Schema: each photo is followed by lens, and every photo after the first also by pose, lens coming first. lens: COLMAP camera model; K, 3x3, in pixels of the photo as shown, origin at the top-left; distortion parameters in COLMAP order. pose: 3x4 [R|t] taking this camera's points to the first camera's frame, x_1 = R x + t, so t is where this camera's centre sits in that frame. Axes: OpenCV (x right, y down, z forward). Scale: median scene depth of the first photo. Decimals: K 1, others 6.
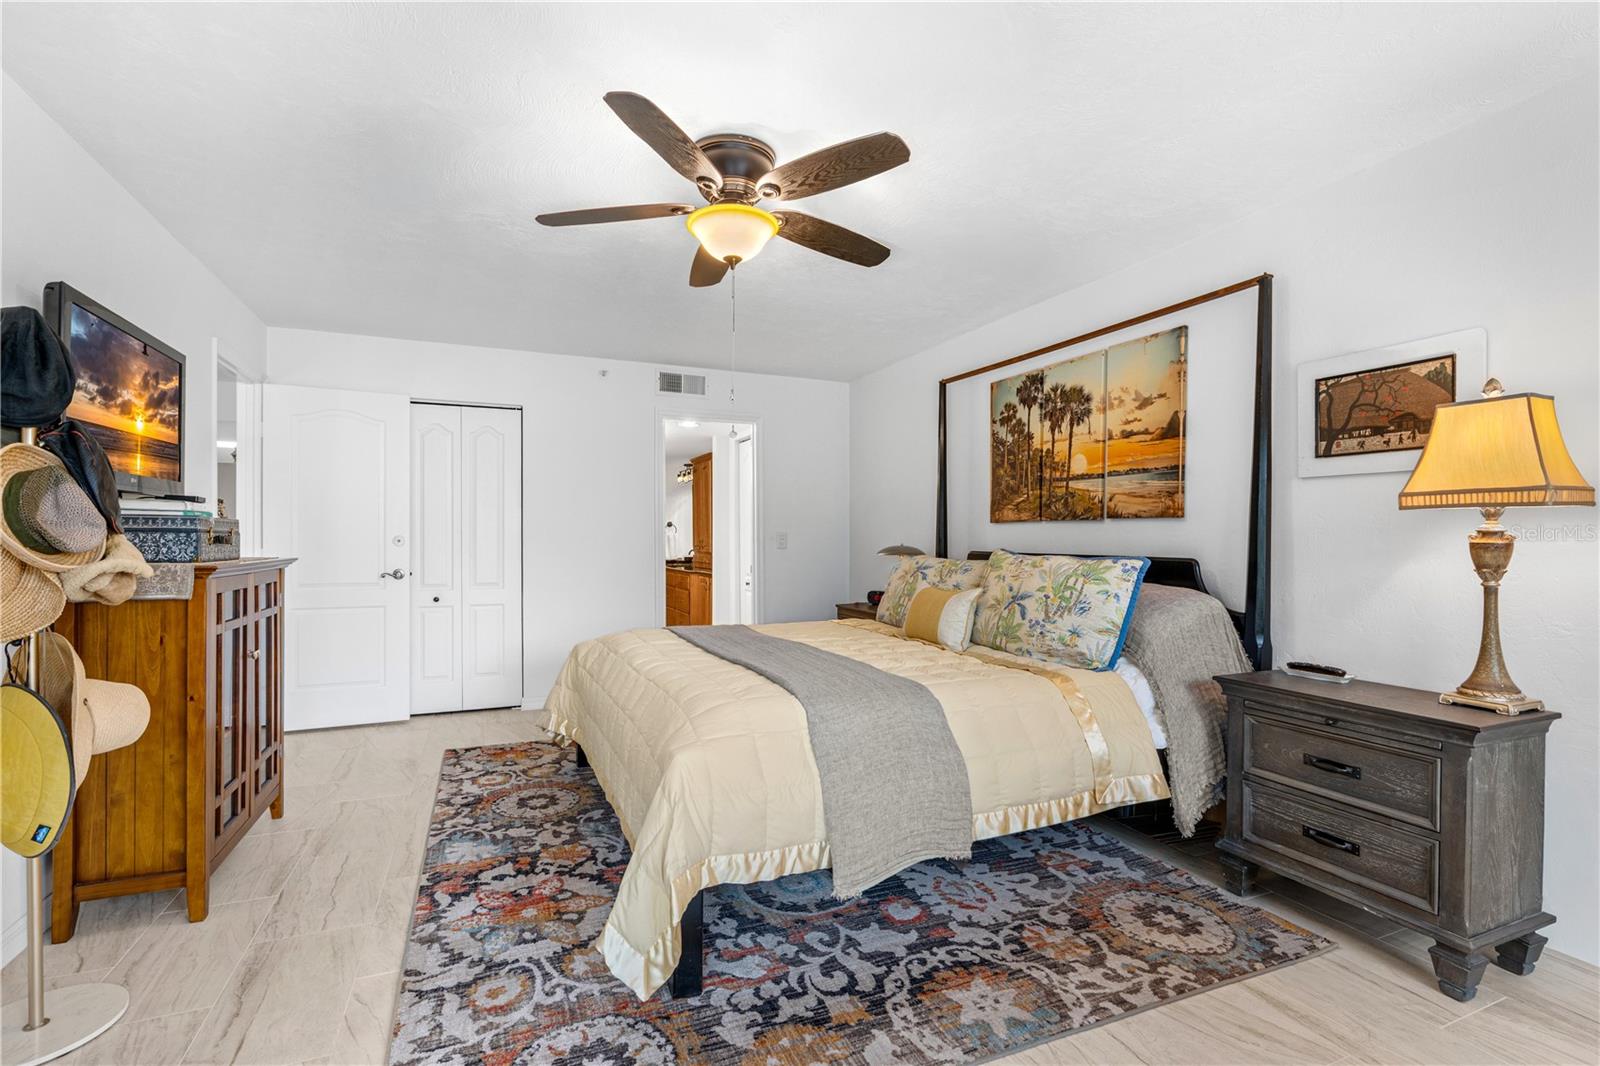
lens RADIAL K [[730.4, 0, 798.5], [0, 730.4, 563.9], [0, 0, 1]] dist [0.000155, 0.000033]
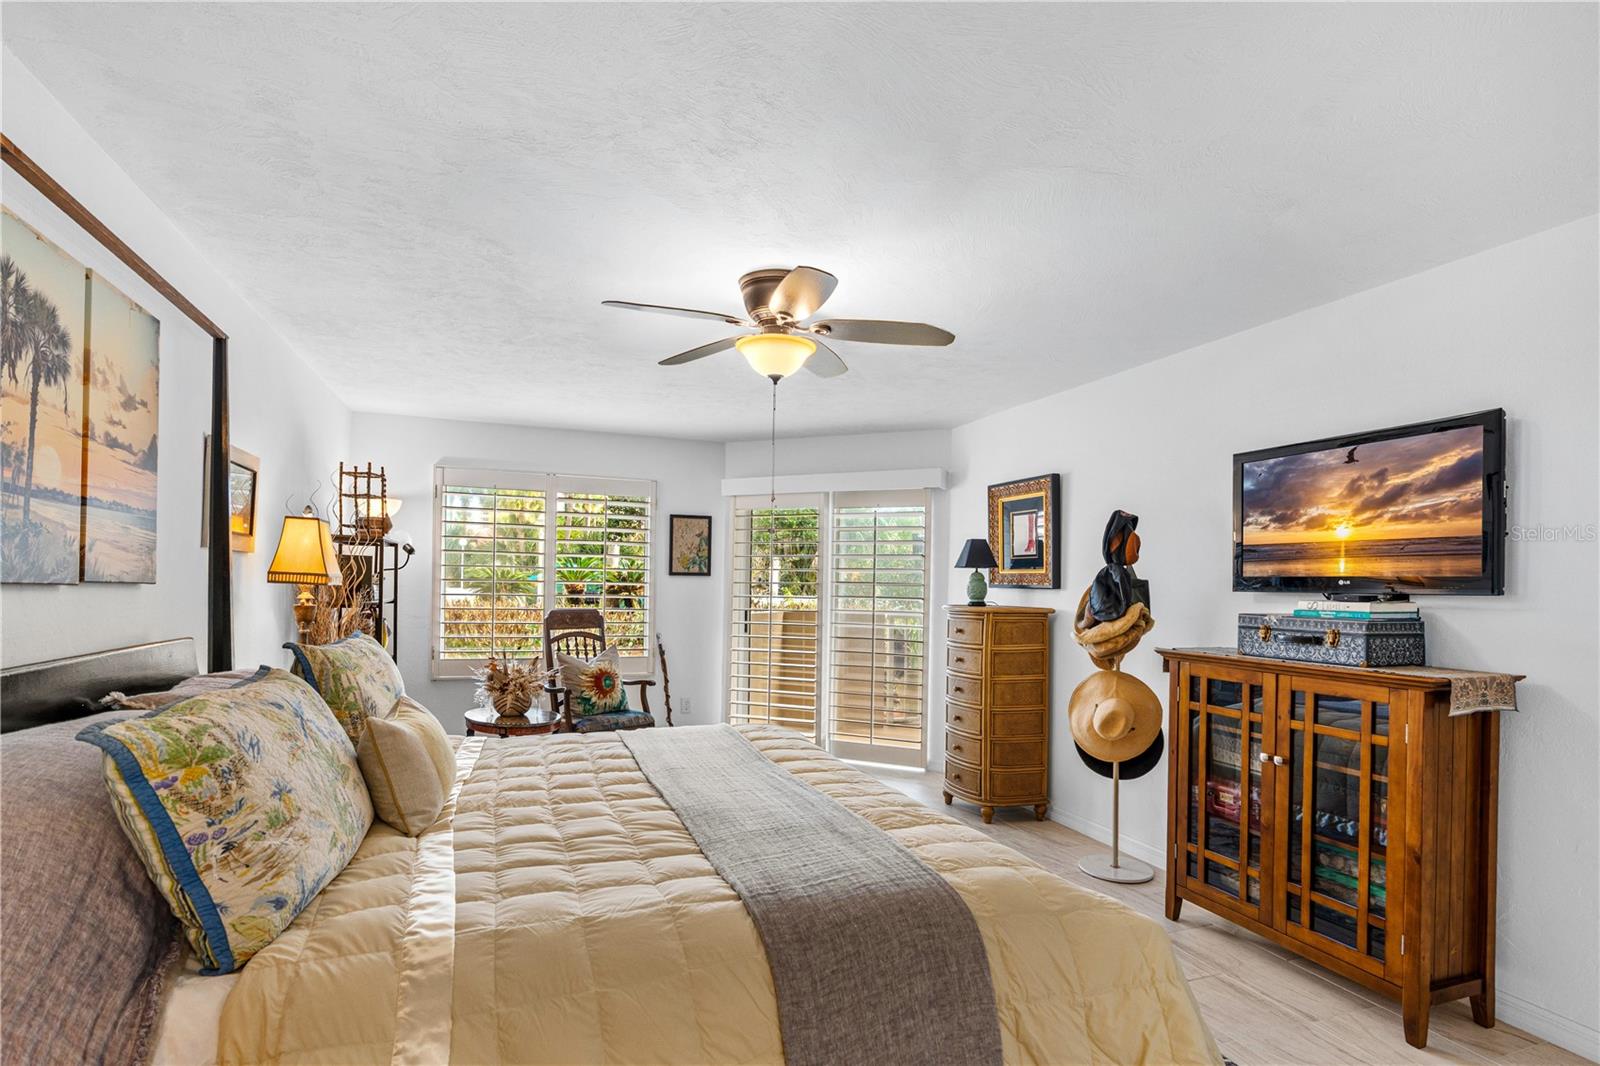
lens RADIAL K [[730.4, 0, 798.5], [0, 730.4, 563.9], [0, 0, 1]] dist [0.000155, 0.000033]
pose [[-0.997288, -0.025423, 0.069070, -0.160205], [-0.025535, 0.999674, -0.000745, -0.098831], [-0.069029, -0.002507, -0.997612, 1.665506]]
